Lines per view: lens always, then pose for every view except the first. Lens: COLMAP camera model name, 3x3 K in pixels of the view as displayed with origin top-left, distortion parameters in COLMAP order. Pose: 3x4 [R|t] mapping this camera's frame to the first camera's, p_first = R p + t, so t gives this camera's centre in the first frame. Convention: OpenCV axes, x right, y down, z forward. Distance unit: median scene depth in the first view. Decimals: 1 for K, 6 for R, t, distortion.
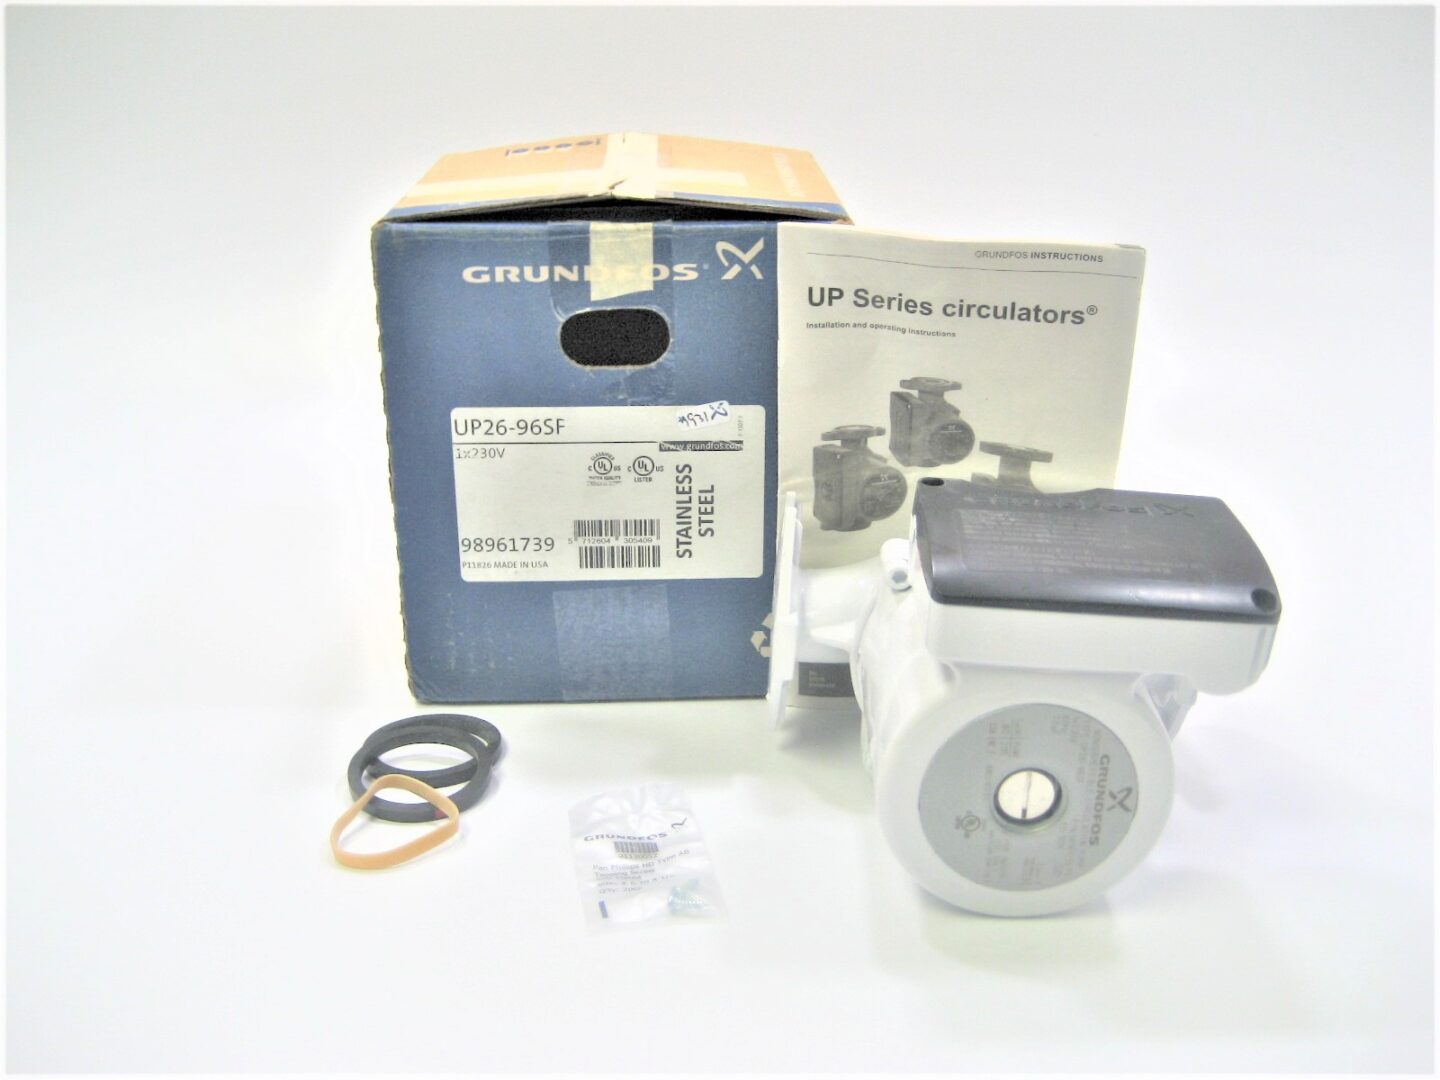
lens RADIAL K [[1470.3, 0, 720.0], [0, 1470.3, 540.1], [0, 0, 1]] dist [-0.112294, 0.000000]
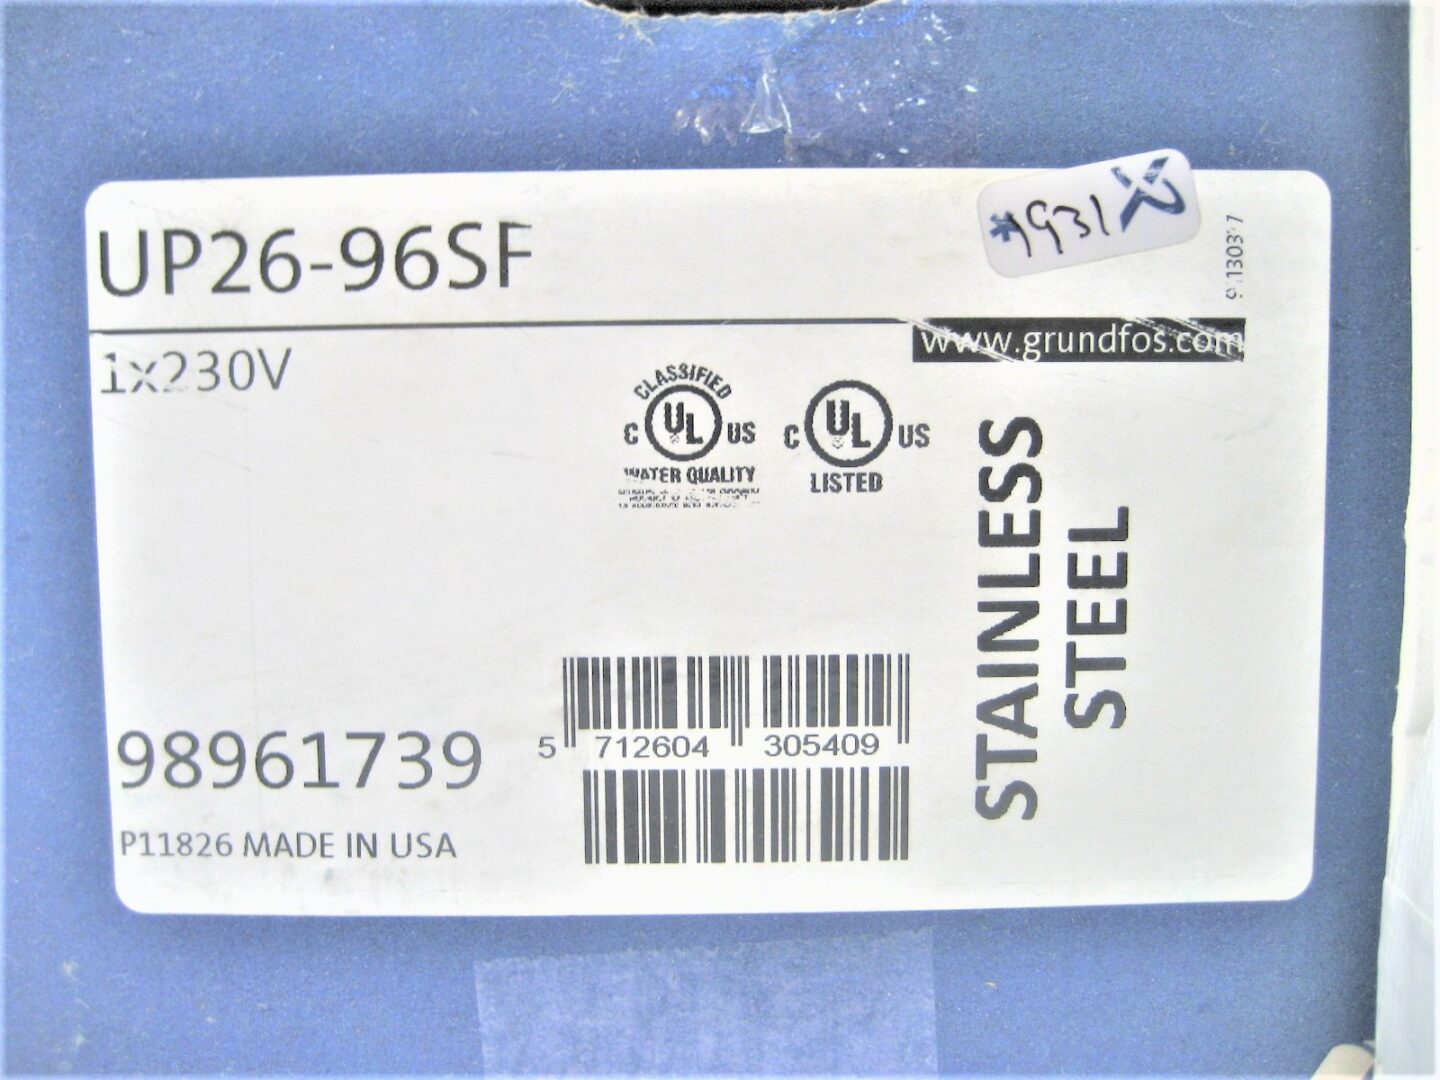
lens RADIAL K [[1470.3, 0, 718.4], [0, 1470.3, 540.0], [0, 0, 1]] dist [-0.112294, 0.000000]
pose [[0.999190, -0.010646, -0.038813, -0.064158], [-0.001248, 0.955726, -0.294257, 0.040293], [0.040227, 0.294067, 0.954938, 0.766024]]
